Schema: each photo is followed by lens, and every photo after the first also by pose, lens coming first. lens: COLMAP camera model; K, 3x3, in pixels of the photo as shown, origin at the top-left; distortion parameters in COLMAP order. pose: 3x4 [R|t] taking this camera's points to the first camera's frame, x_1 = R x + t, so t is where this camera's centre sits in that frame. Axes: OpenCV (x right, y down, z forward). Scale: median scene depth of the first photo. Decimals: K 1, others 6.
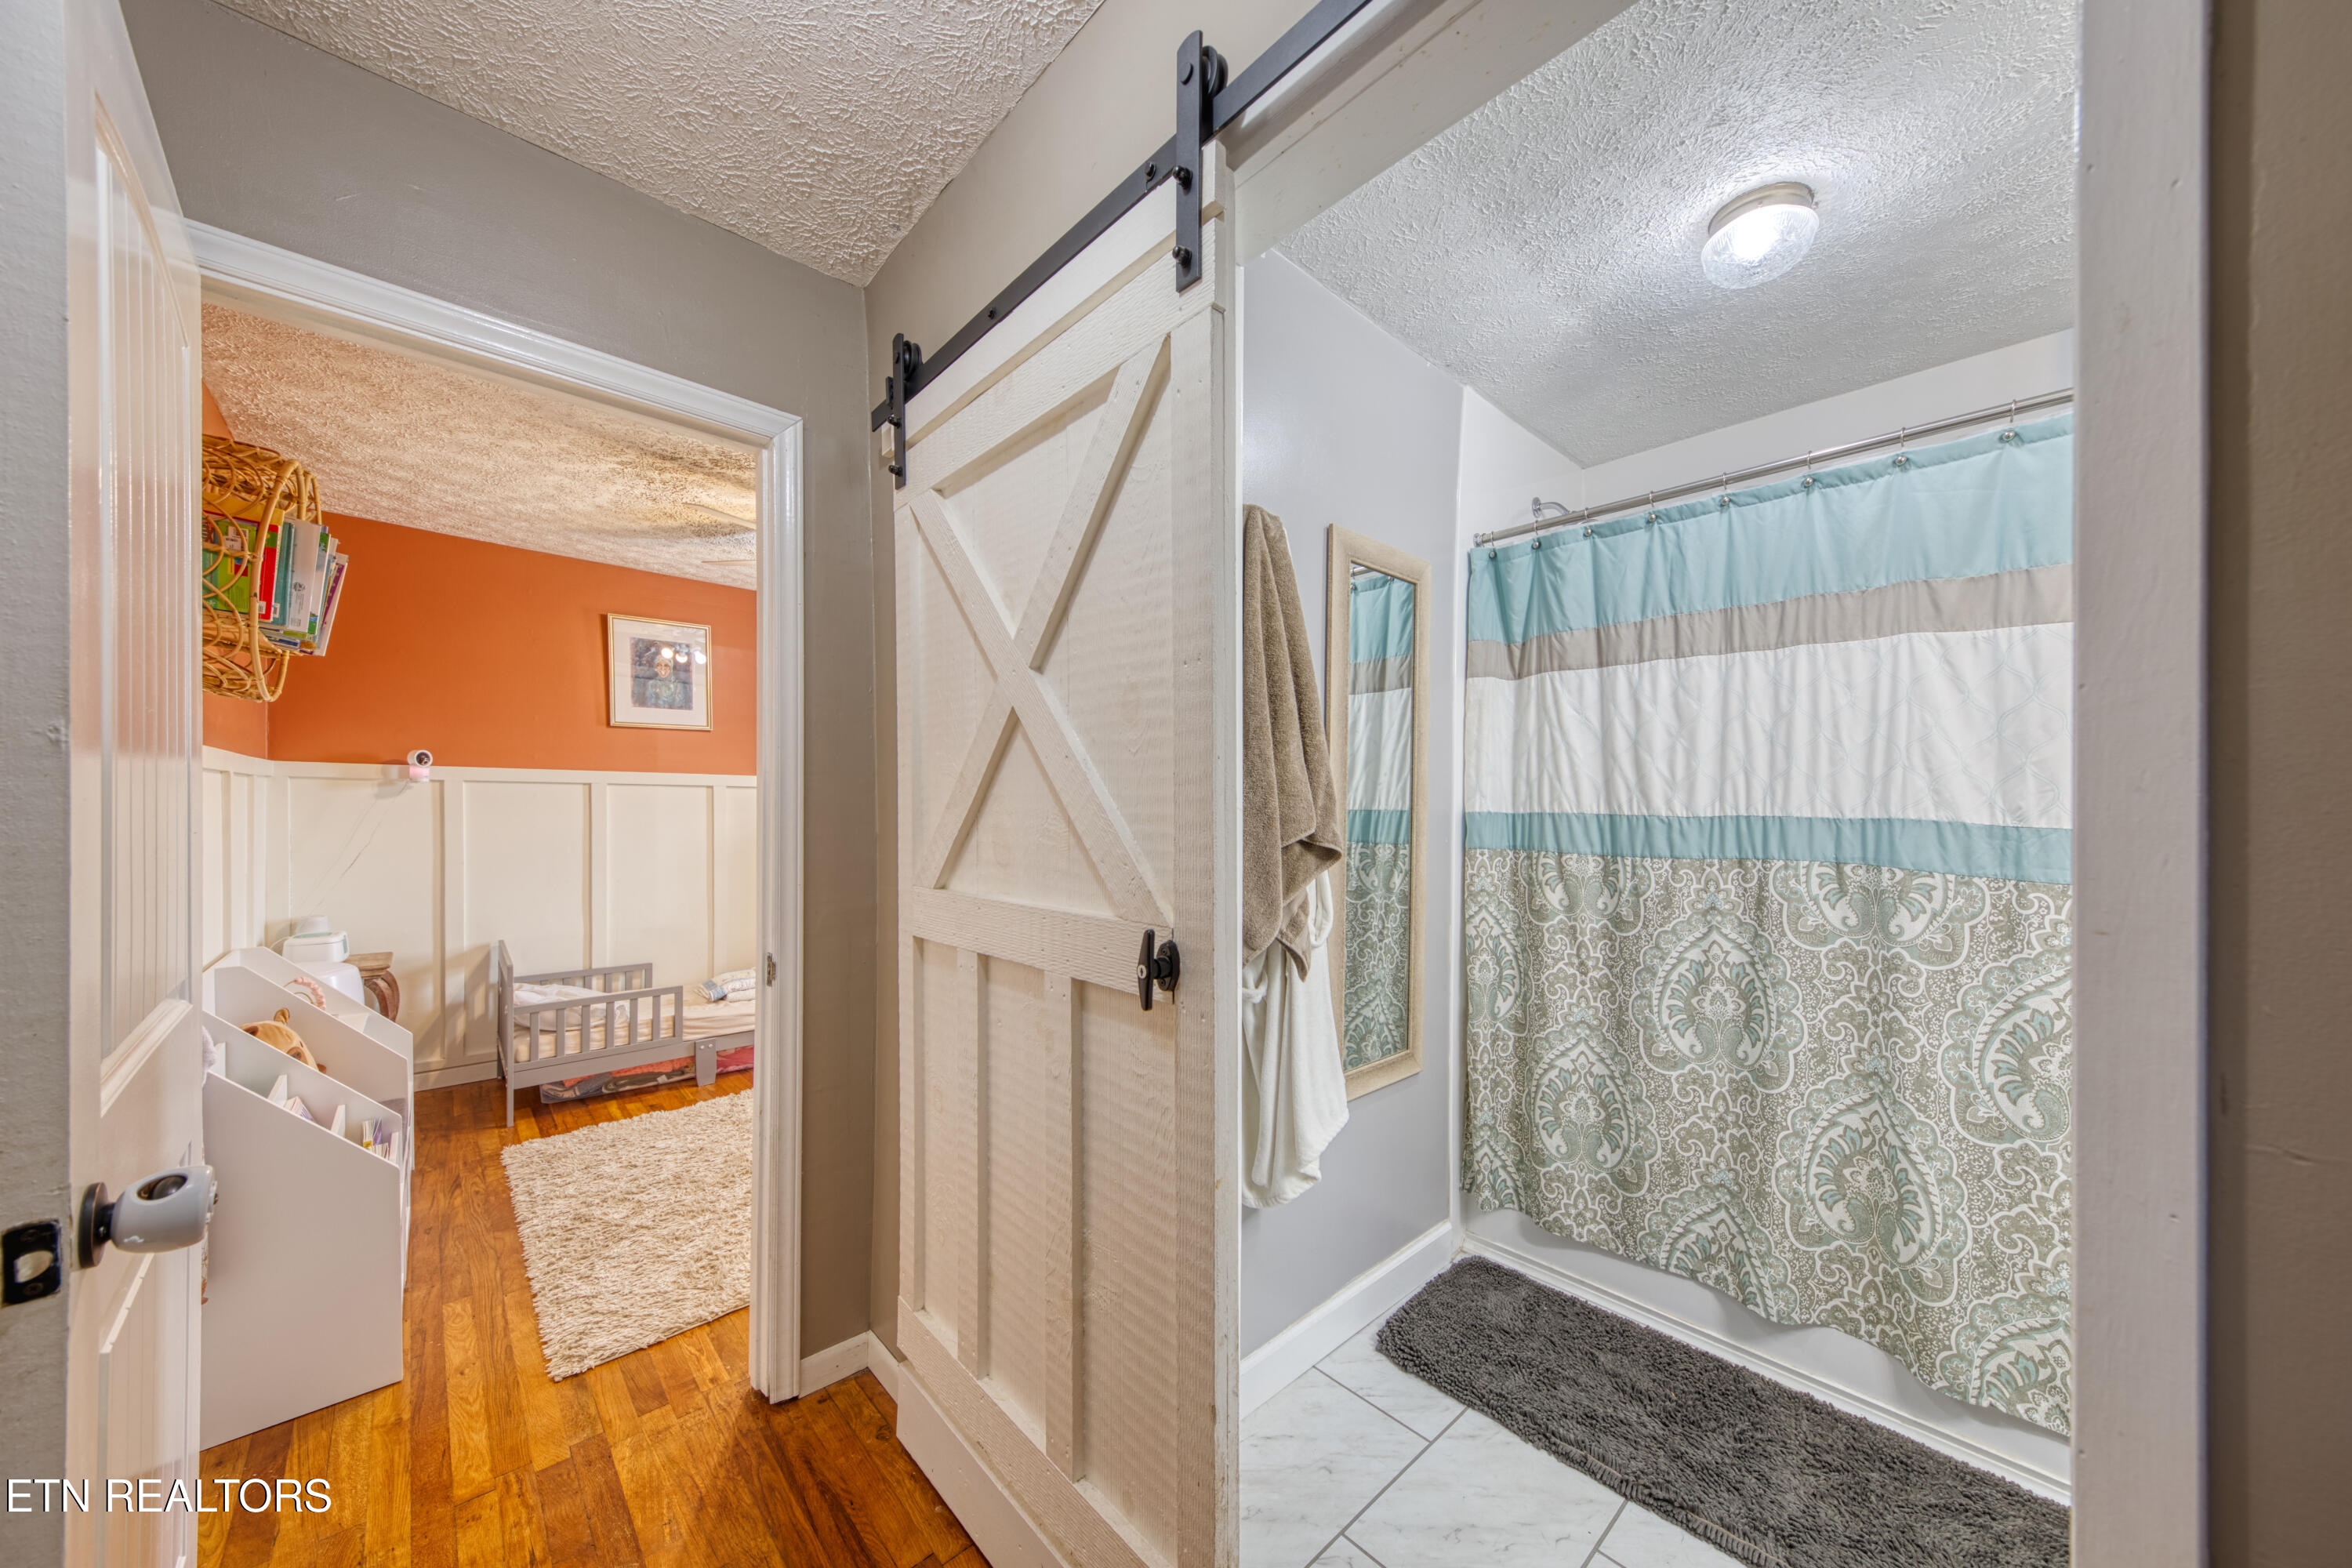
lens RADIAL K [[812.9, 0, 1185.0], [0, 812.9, 807.5], [0, 0, 1]] dist [0.000498, 0.000023]
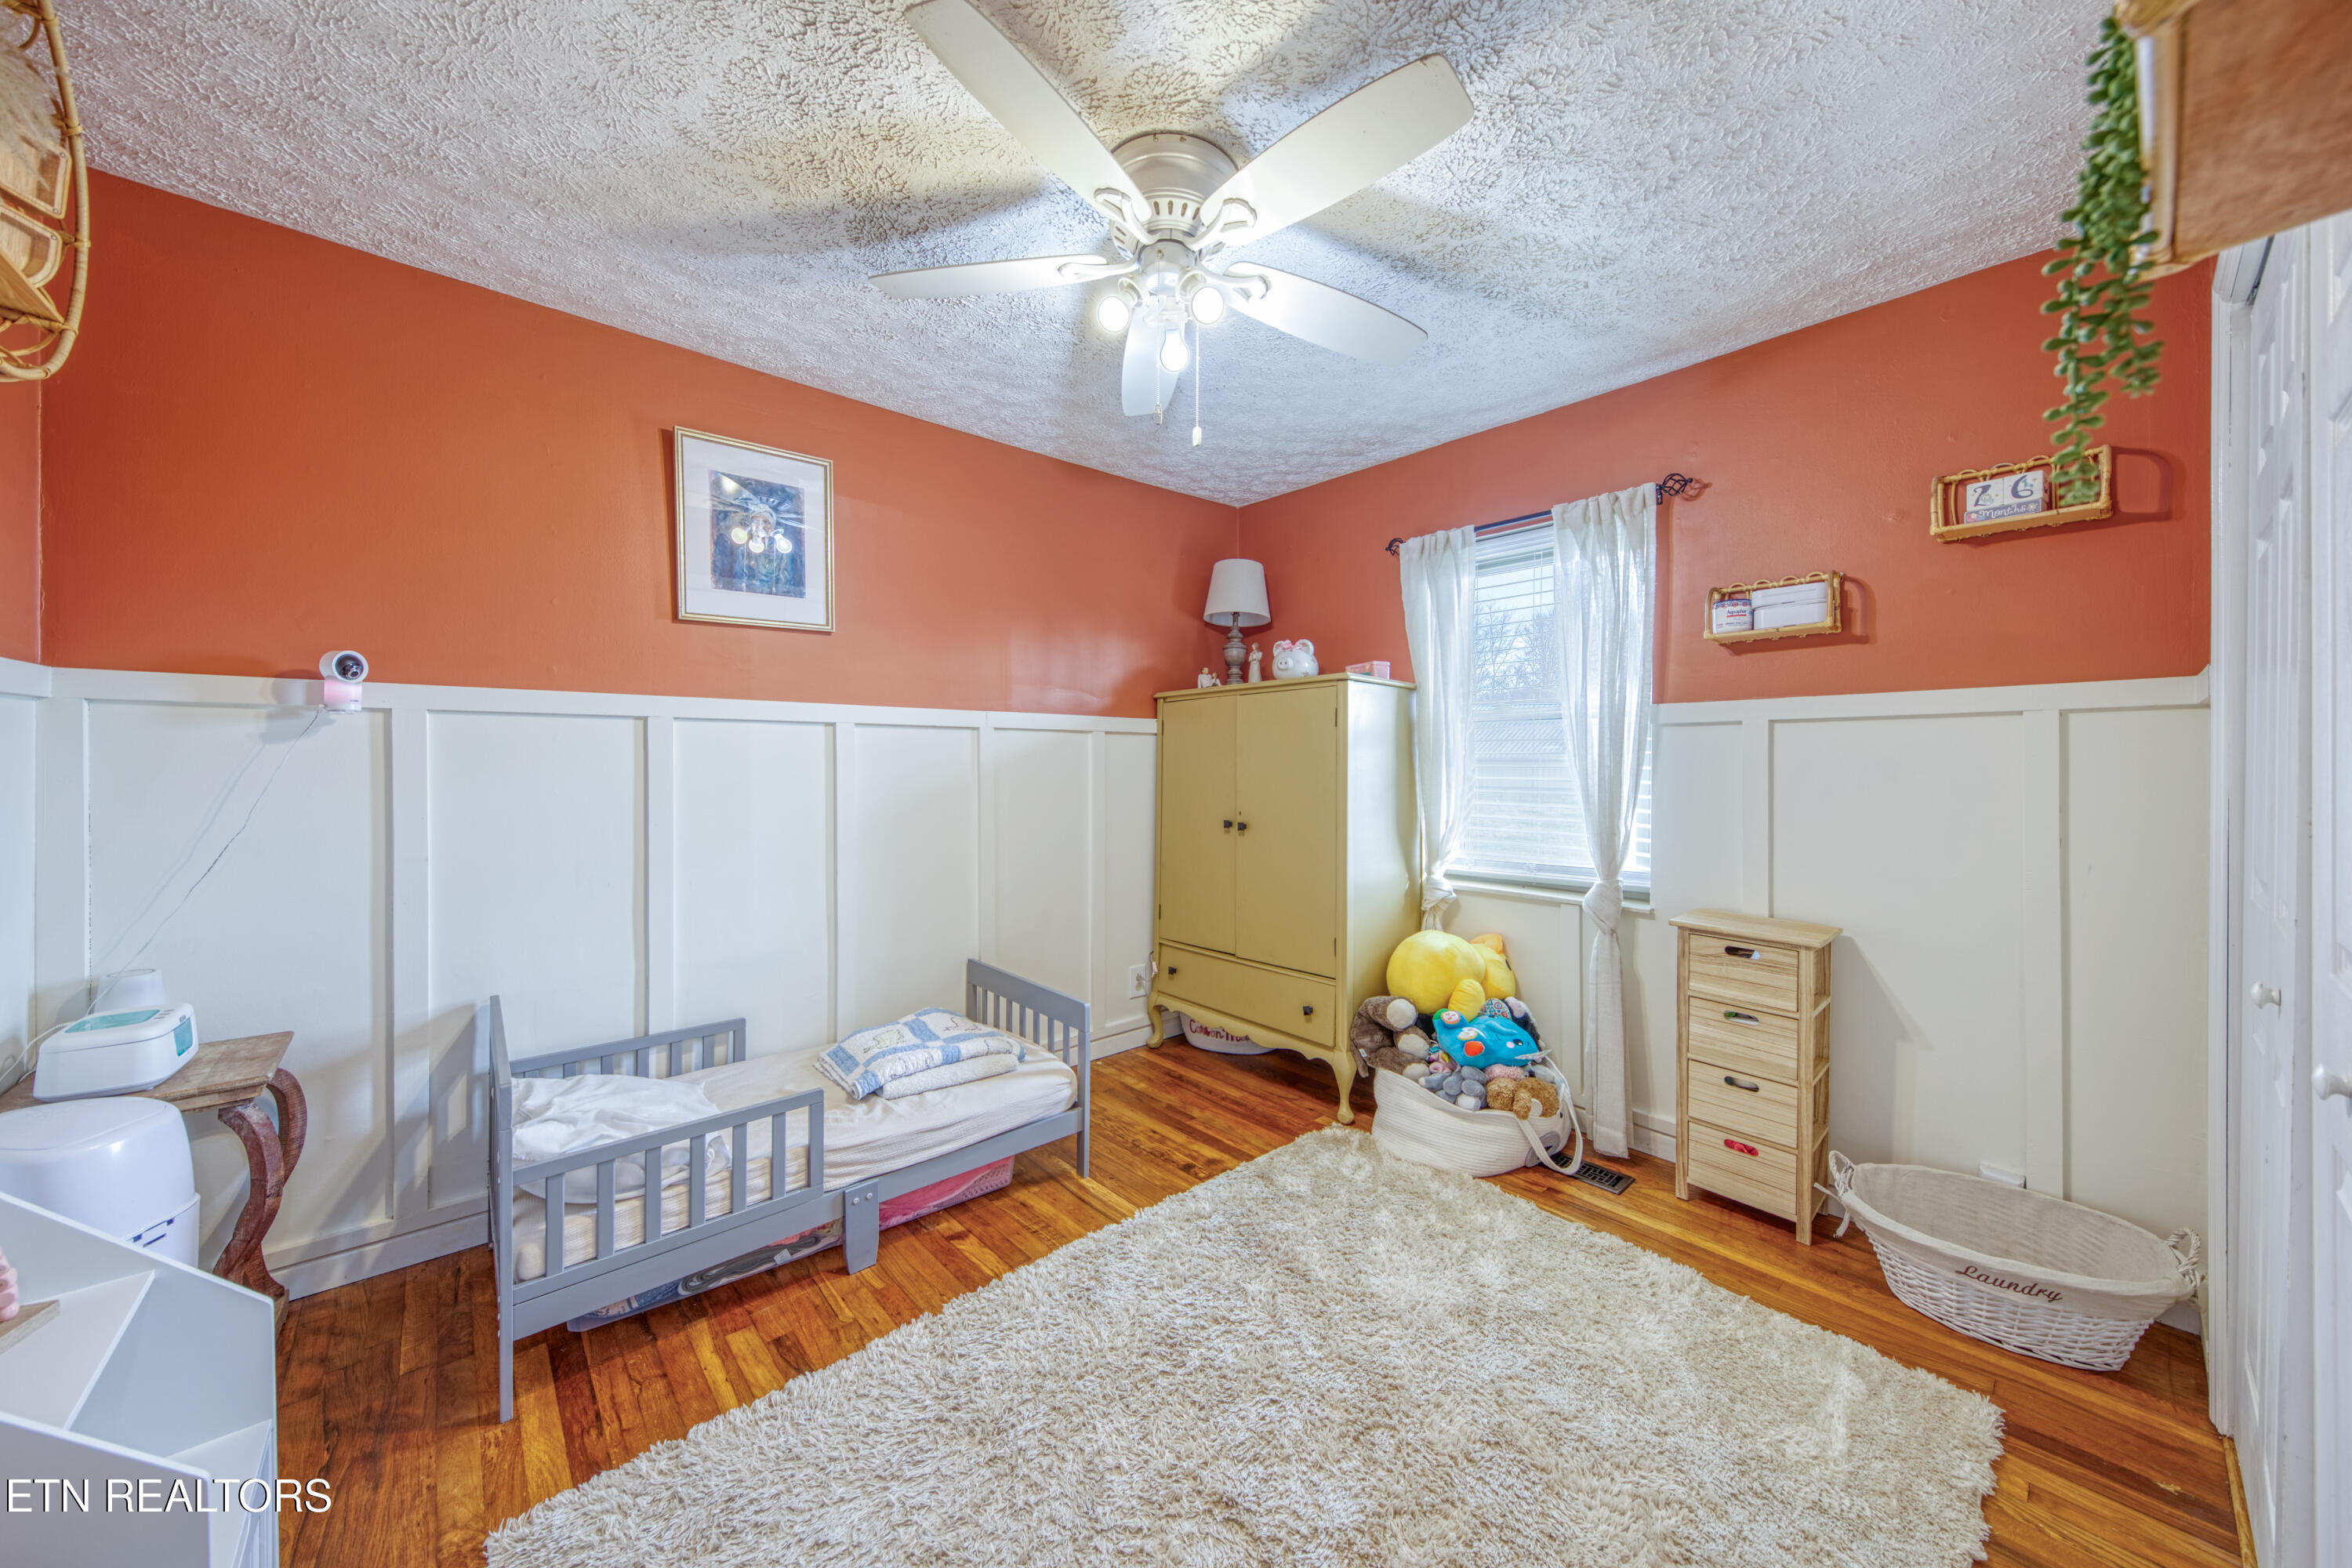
lens RADIAL K [[838.6, 0, 1180.2], [0, 838.6, 755.8], [0, 0, 1]] dist [-0.001021, -0.000230]
pose [[0.999586, -0.004049, -0.028481, -0.368033], [0.003960, 0.999987, -0.003188, 0.001995], [0.028493, 0.003074, 0.999589, 0.456126]]
